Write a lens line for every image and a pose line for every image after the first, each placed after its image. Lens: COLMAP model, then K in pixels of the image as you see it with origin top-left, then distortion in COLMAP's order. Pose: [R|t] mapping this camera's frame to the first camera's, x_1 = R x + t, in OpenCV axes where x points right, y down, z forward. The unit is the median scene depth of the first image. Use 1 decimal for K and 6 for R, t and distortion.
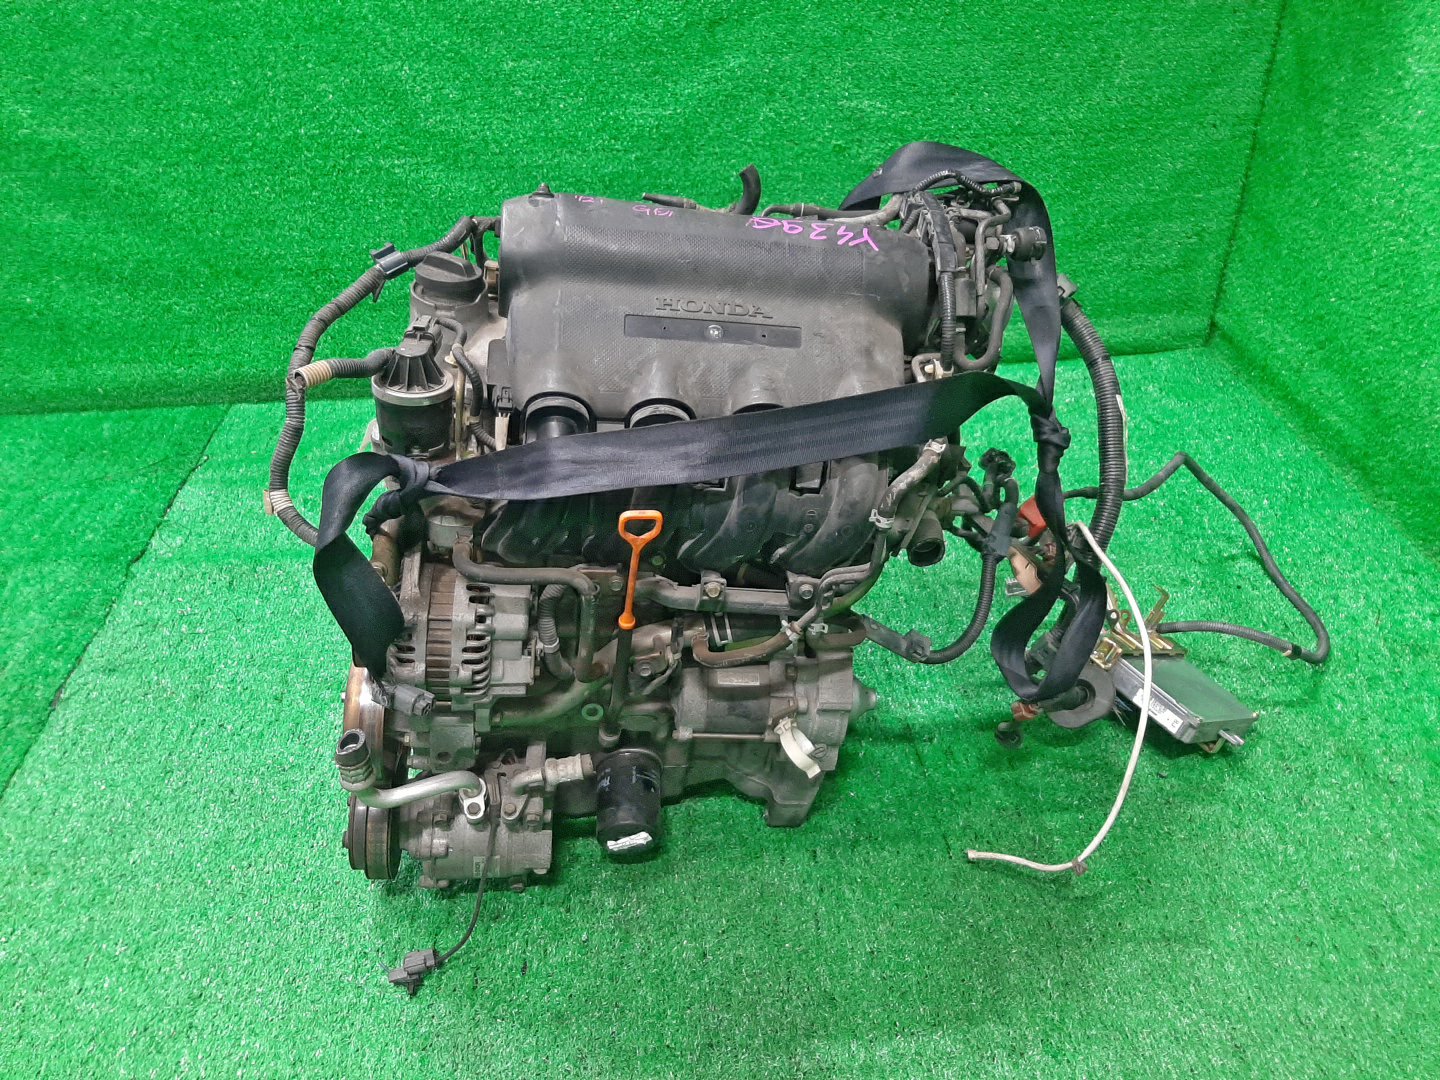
lens RADIAL K [[1105.7, 0, 727.5], [0, 1105.7, 535.7], [0, 0, 1]] dist [0.049784, -0.105763]
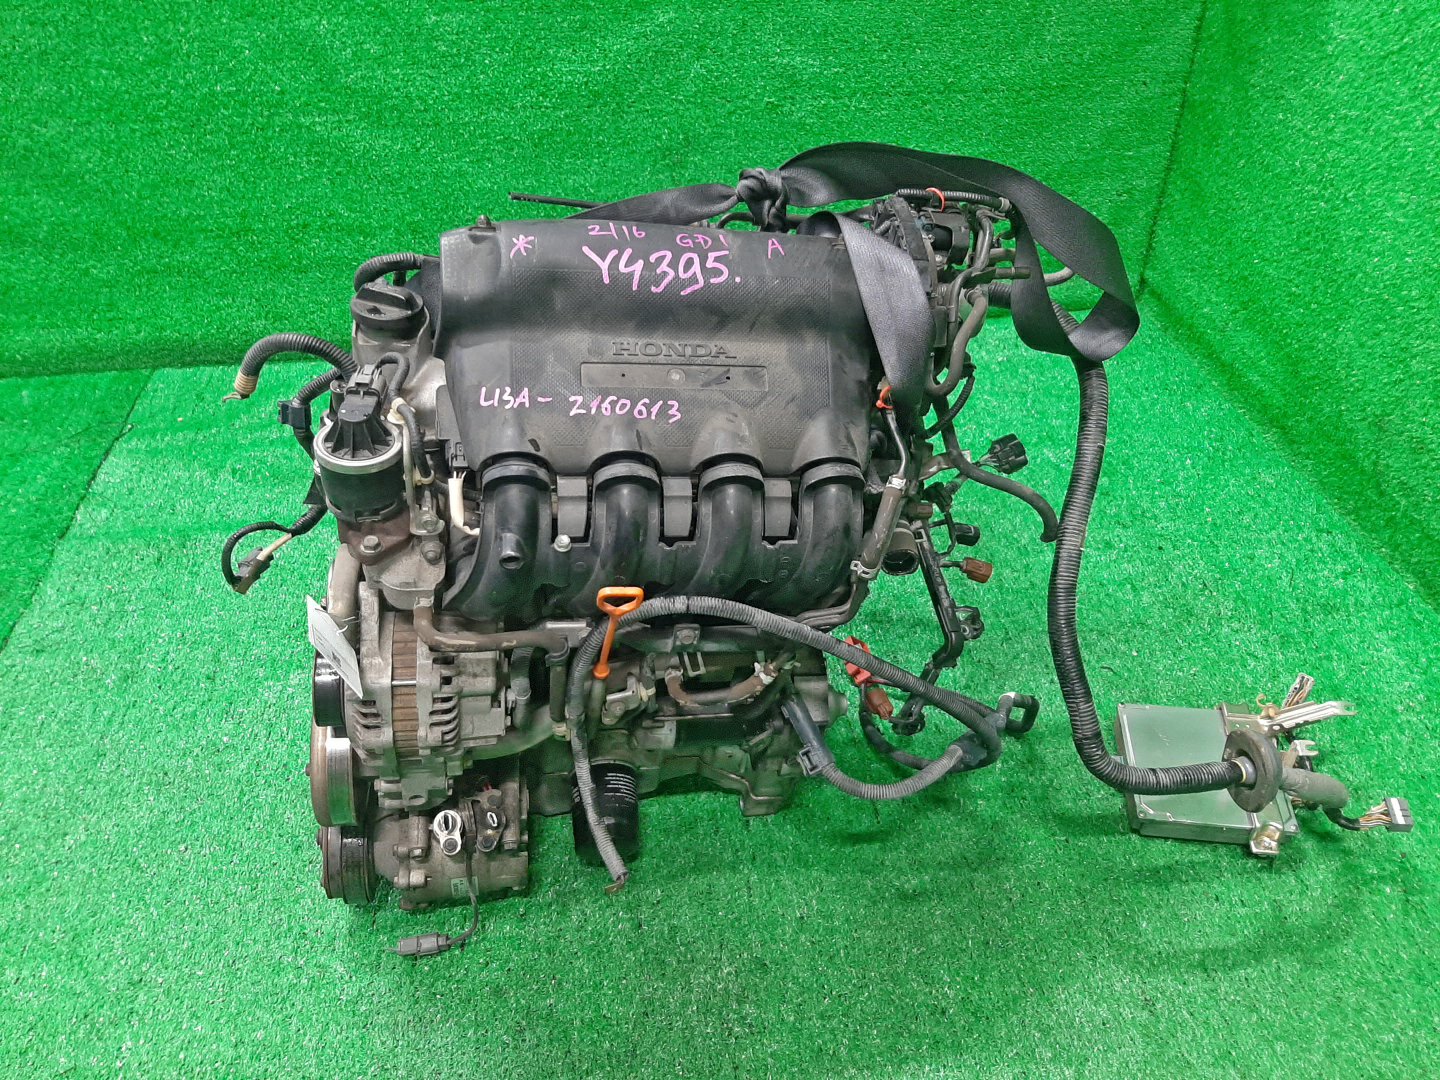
lens RADIAL K [[1105.7, 0, 727.5], [0, 1105.7, 535.7], [0, 0, 1]] dist [0.049784, -0.105763]
pose [[0.998856, -0.014985, 0.045408, 0.012476], [0.012519, 0.998457, 0.054100, -0.024405], [-0.046149, -0.053469, 0.997503, -0.006409]]
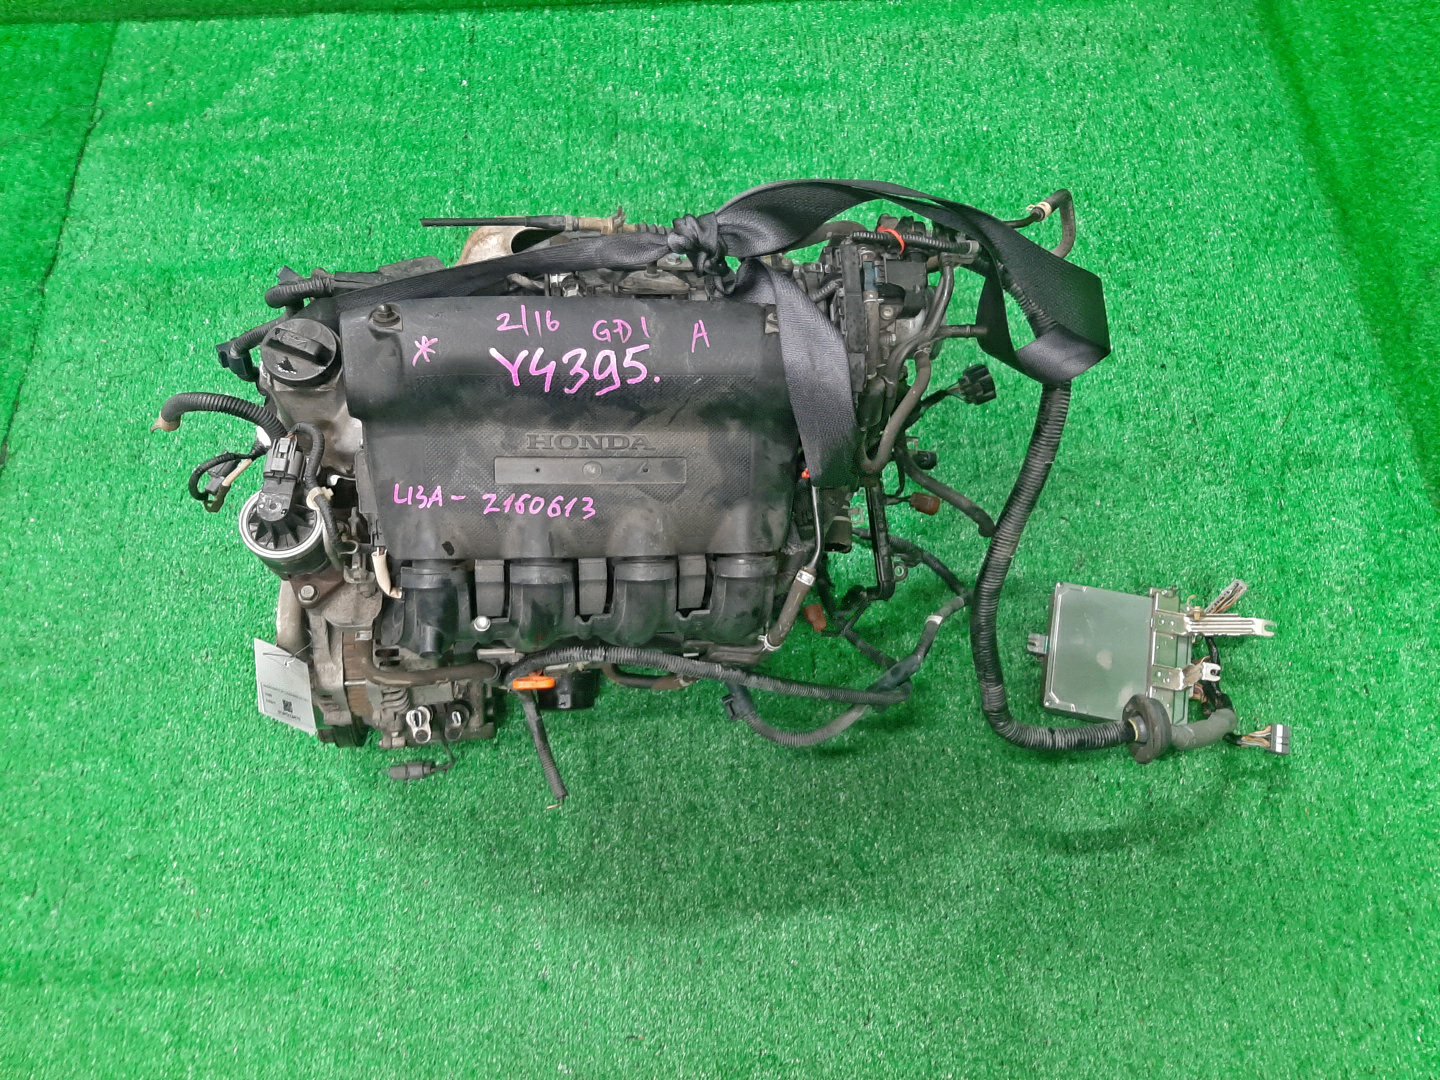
lens RADIAL K [[1105.7, 0, 727.5], [0, 1105.7, 535.7], [0, 0, 1]] dist [0.049784, -0.105763]
pose [[0.999115, 0.042059, -0.000364, 0.074440], [-0.036100, 0.861928, 0.505743, -0.293985], [0.021585, -0.505283, 0.862684, 0.056827]]
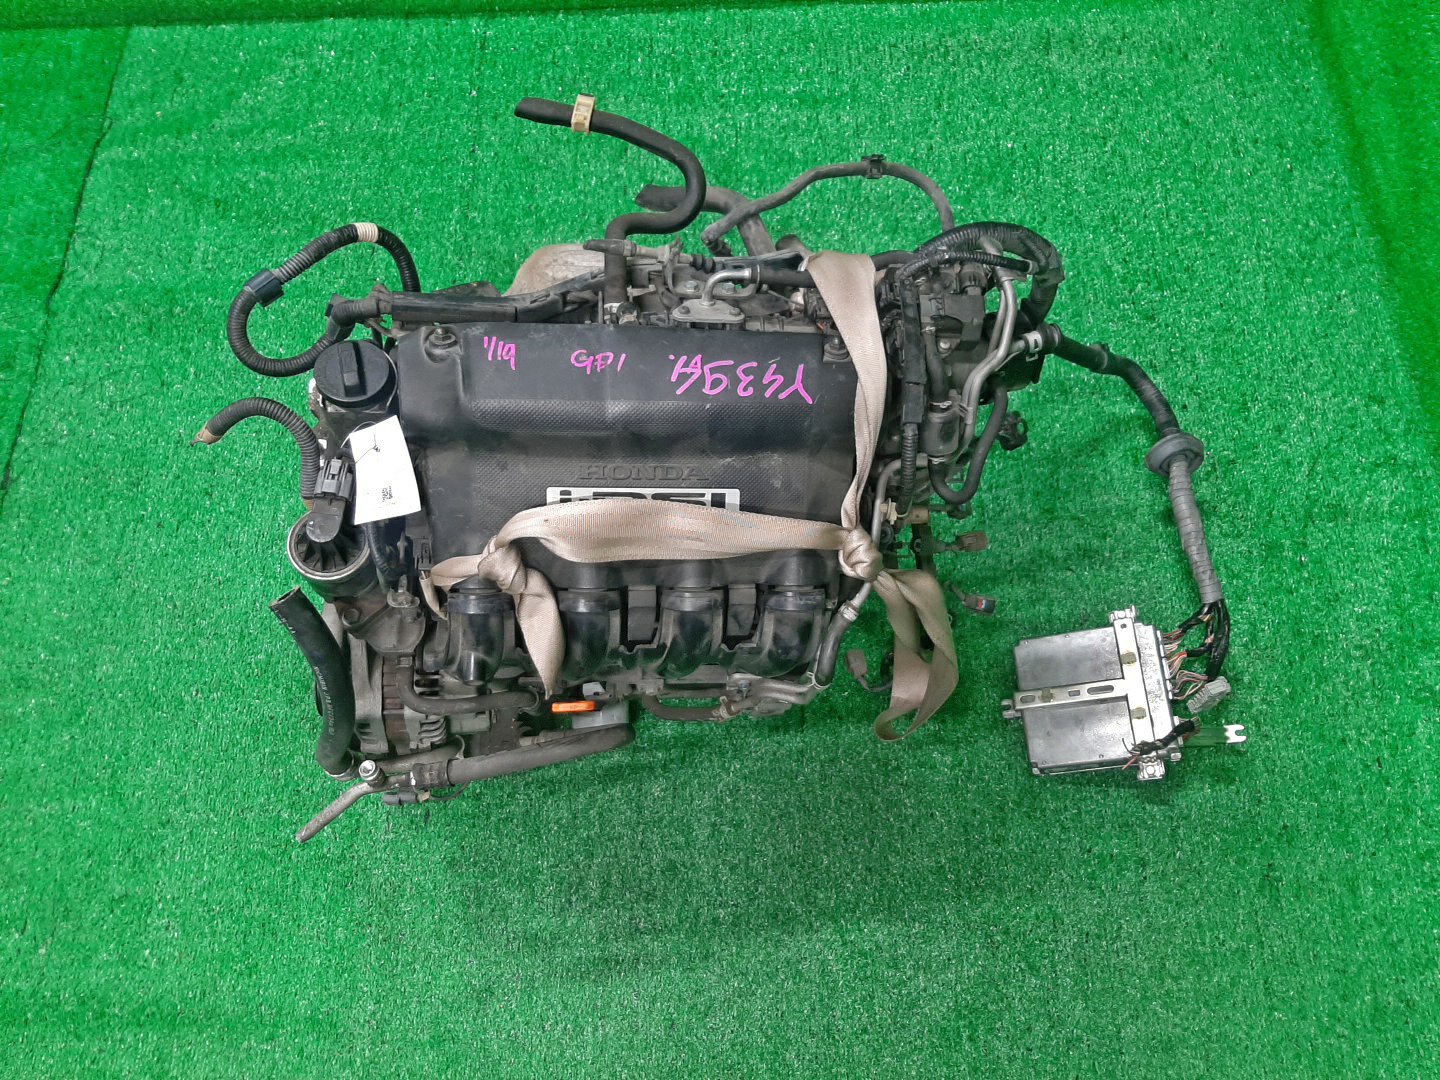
lens RADIAL K [[1105.7, 0, 727.5], [0, 1105.7, 535.7], [0, 0, 1]] dist [0.049784, -0.105763]
pose [[0.996986, 0.064227, -0.043517, 0.113917], [-0.030468, 0.840002, 0.541727, -0.344584], [0.071348, -0.538768, 0.839427, 0.111474]]
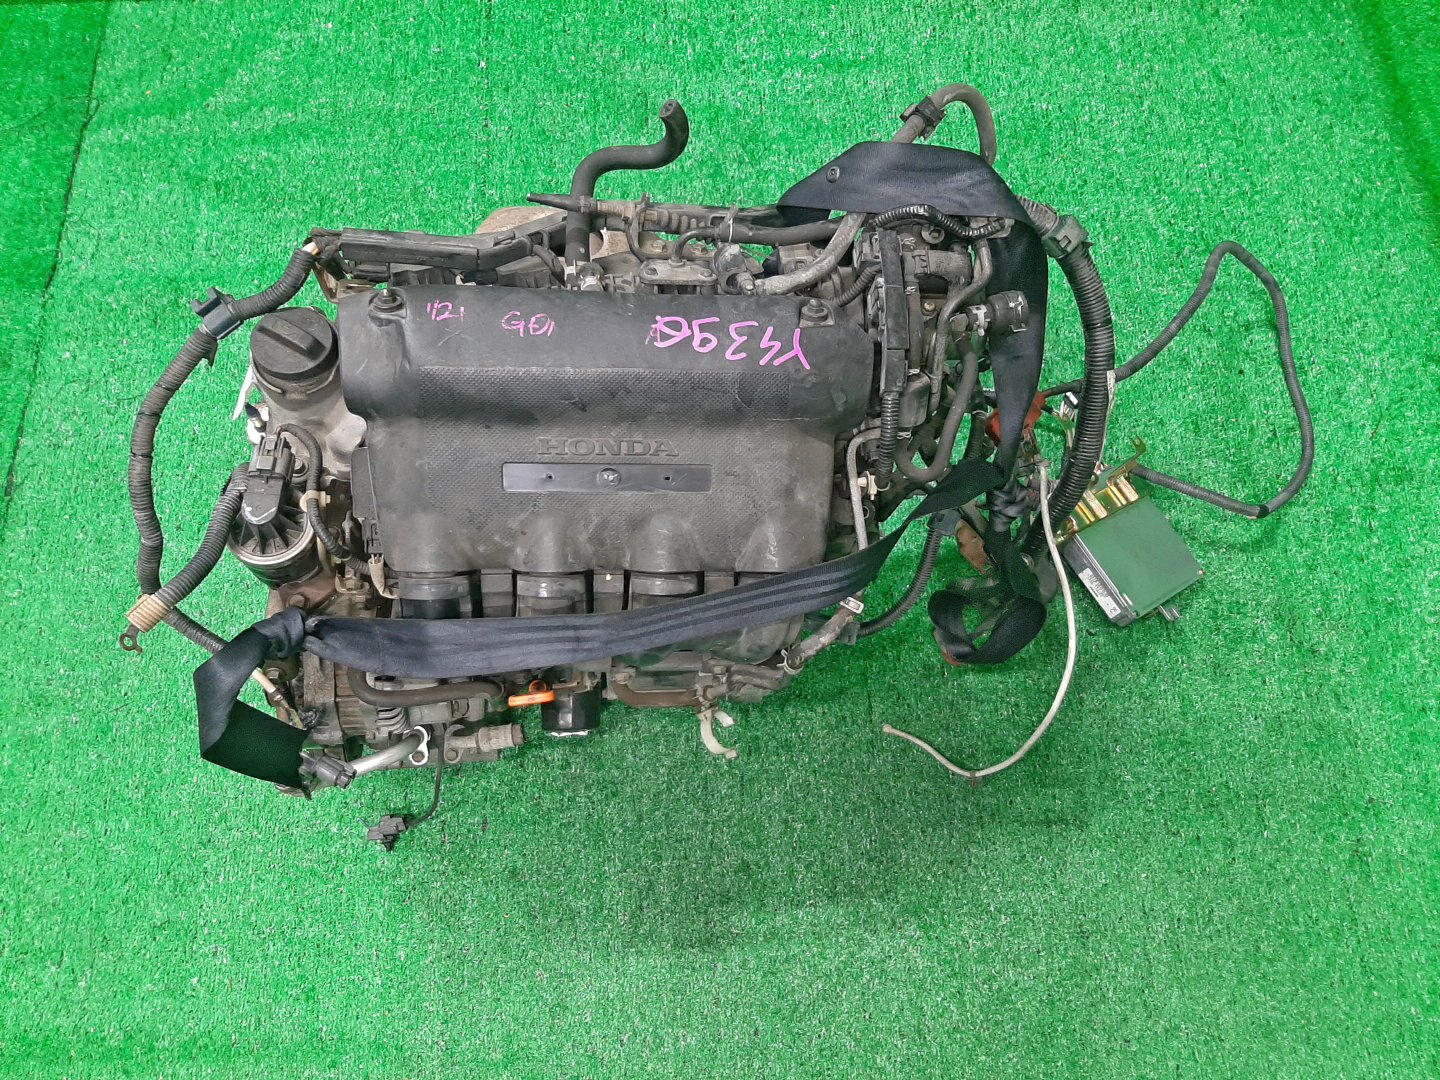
lens RADIAL K [[1108.4, 0, 725.8], [0, 1108.4, 537.3], [0, 0, 1]] dist [0.049860, -0.101167]
pose [[0.999365, 0.032380, -0.014891, 0.048768], [-0.018669, 0.831518, 0.555184, -0.326716], [0.030359, -0.554554, 0.831594, 0.136755]]
